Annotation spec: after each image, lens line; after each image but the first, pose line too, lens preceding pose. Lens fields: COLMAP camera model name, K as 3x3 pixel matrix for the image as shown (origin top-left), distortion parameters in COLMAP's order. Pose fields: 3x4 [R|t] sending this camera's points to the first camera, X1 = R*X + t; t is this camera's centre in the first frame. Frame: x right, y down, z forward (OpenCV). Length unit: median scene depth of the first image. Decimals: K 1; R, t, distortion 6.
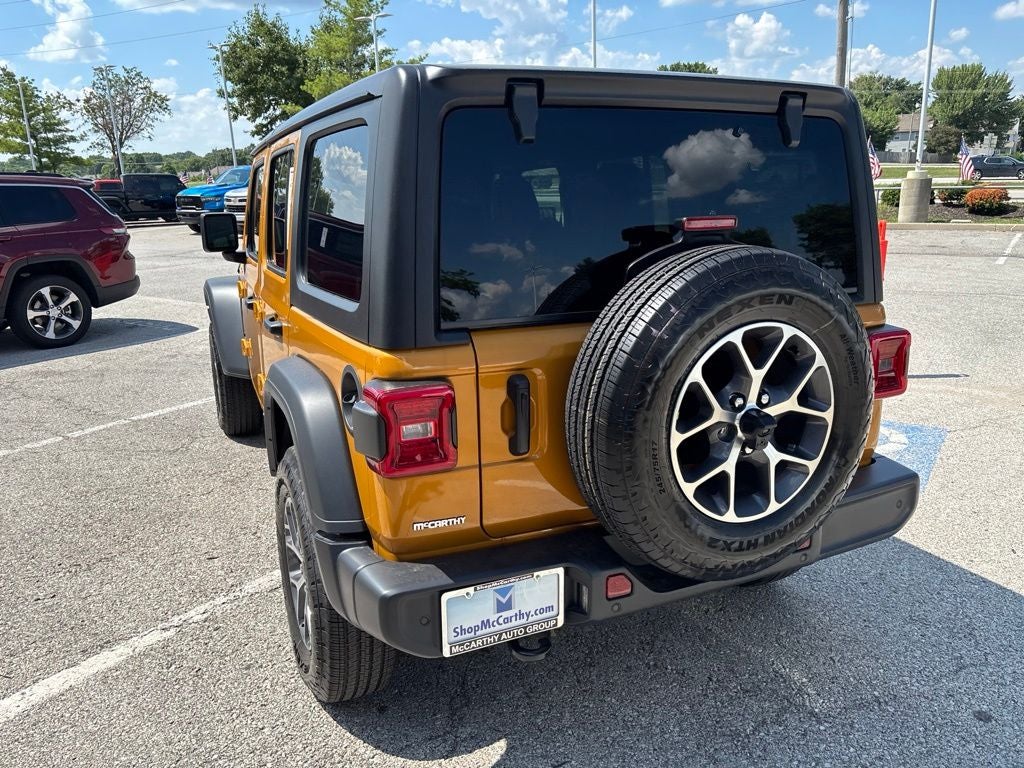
lens RADIAL K [[775.8, 0, 507.6], [0, 775.8, 380.4], [0, 0, 1]] dist [0.047422, -0.059224]
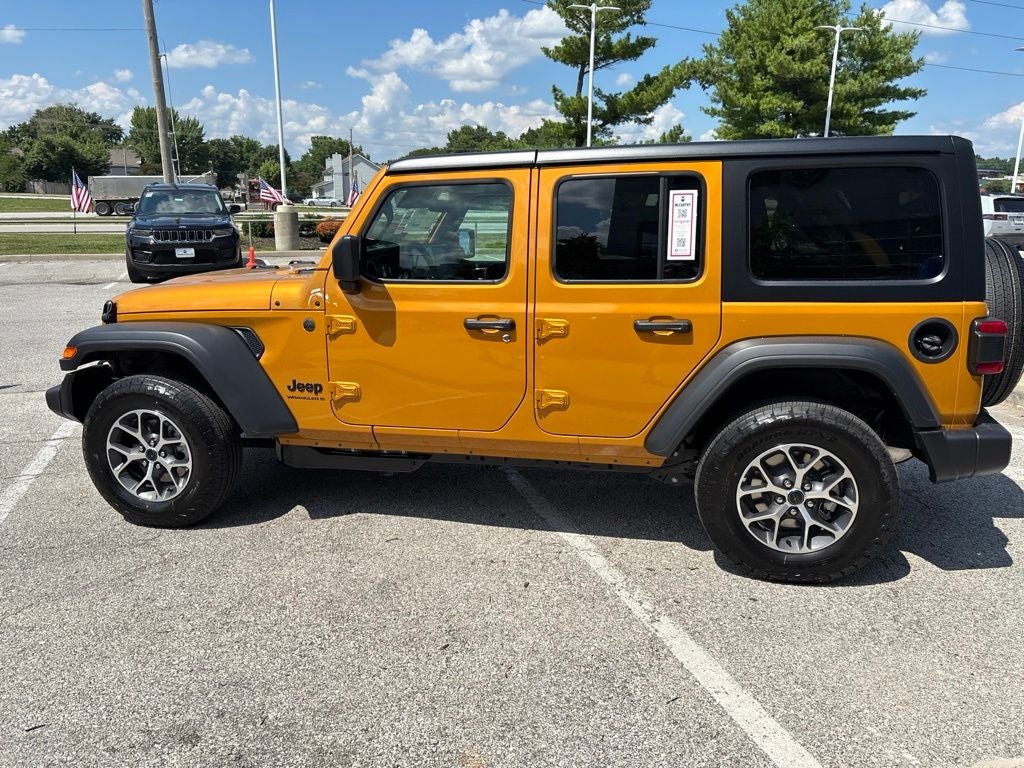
lens RADIAL K [[775.8, 0, 509.5], [0, 775.8, 384.4], [0, 0, 1]] dist [0.047422, -0.059224]
pose [[0.598927, -0.158007, 0.785061, -2.016818], [0.186041, 0.980973, 0.055506, -0.136062], [-0.778894, 0.112810, 0.616927, 0.708071]]
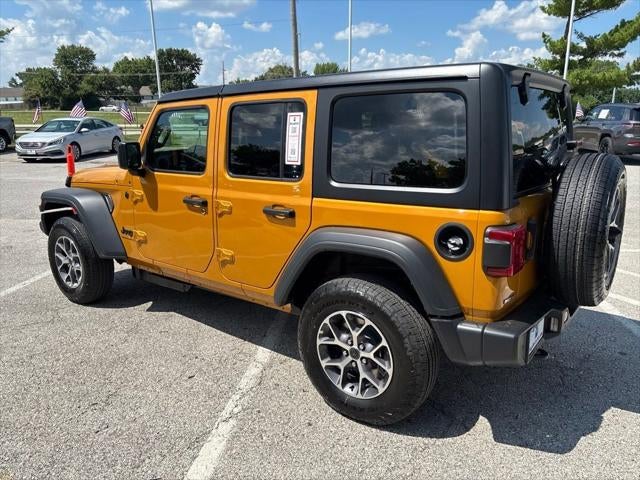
lens RADIAL K [[484.9, 0, 317.9], [0, 484.9, 237.6], [0, 0, 1]] dist [0.047422, -0.059224]
pose [[0.881095, -0.093776, 0.463549, -1.029283], [0.102551, 0.994708, 0.006304, -0.023075], [-0.461687, 0.041983, 0.886049, 0.131067]]
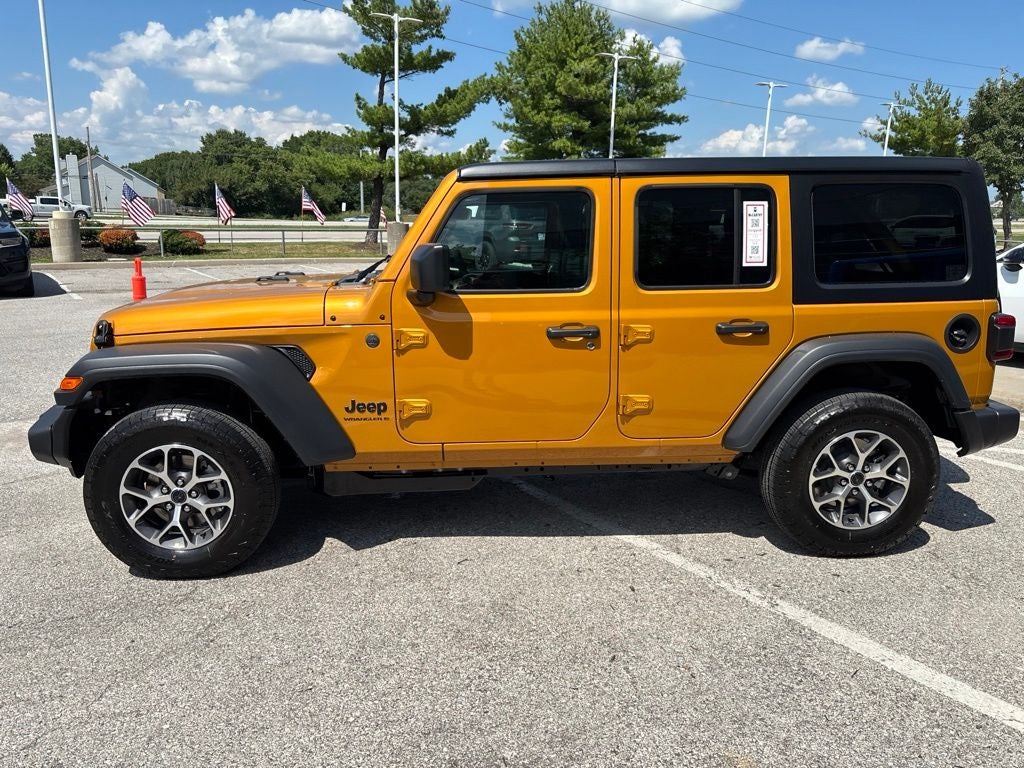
lens RADIAL K [[775.8, 0, 510.6], [0, 775.8, 385.4], [0, 0, 1]] dist [0.047422, -0.059224]
pose [[0.340580, -0.174139, 0.923949, -2.341813], [0.216544, 0.970808, 0.103150, -0.281087], [-0.914940, 0.164945, 0.368346, 1.336174]]
